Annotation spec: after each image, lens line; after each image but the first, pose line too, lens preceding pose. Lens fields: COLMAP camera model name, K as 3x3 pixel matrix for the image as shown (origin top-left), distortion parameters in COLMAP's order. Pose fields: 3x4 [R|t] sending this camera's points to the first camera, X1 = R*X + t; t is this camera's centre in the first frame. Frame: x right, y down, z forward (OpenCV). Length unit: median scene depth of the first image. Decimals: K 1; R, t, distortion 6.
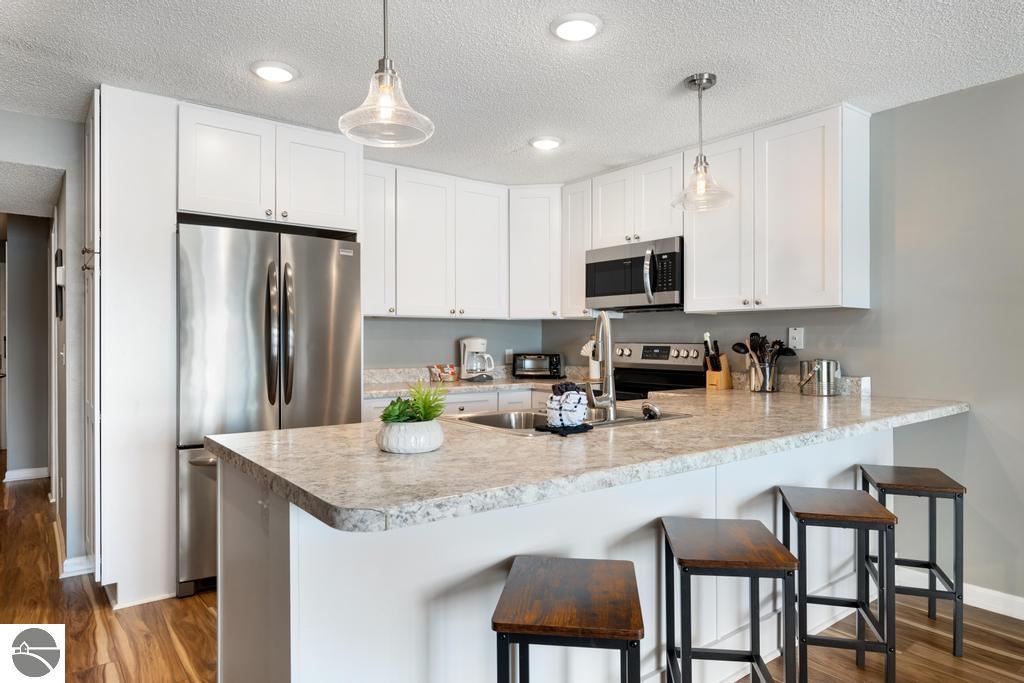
lens RADIAL K [[625.4, 0, 514.7], [0, 625.4, 343.7], [0, 0, 1]] dist [-0.013775, 0.000078]
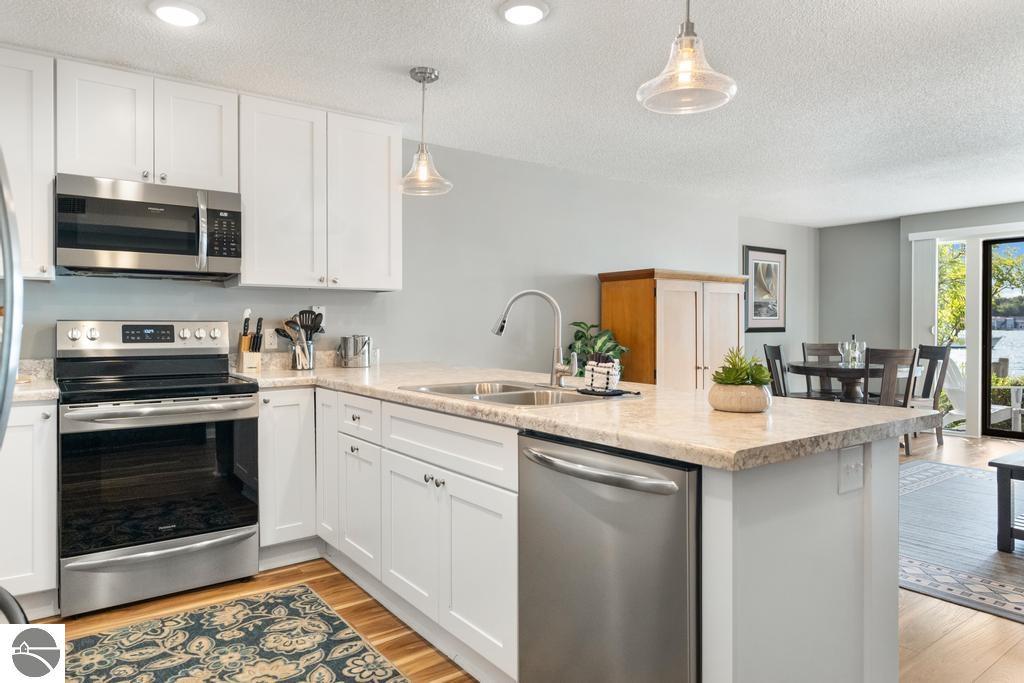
lens RADIAL K [[692.3, 0, 479.3], [0, 692.3, 325.1], [0, 0, 1]] dist [0.001887, 0.001886]
pose [[0.018589, -0.001655, 0.999826, -0.652481], [0.003077, 0.999994, 0.001598, 0.004292], [-0.999822, 0.003046, 0.018594, 0.648705]]
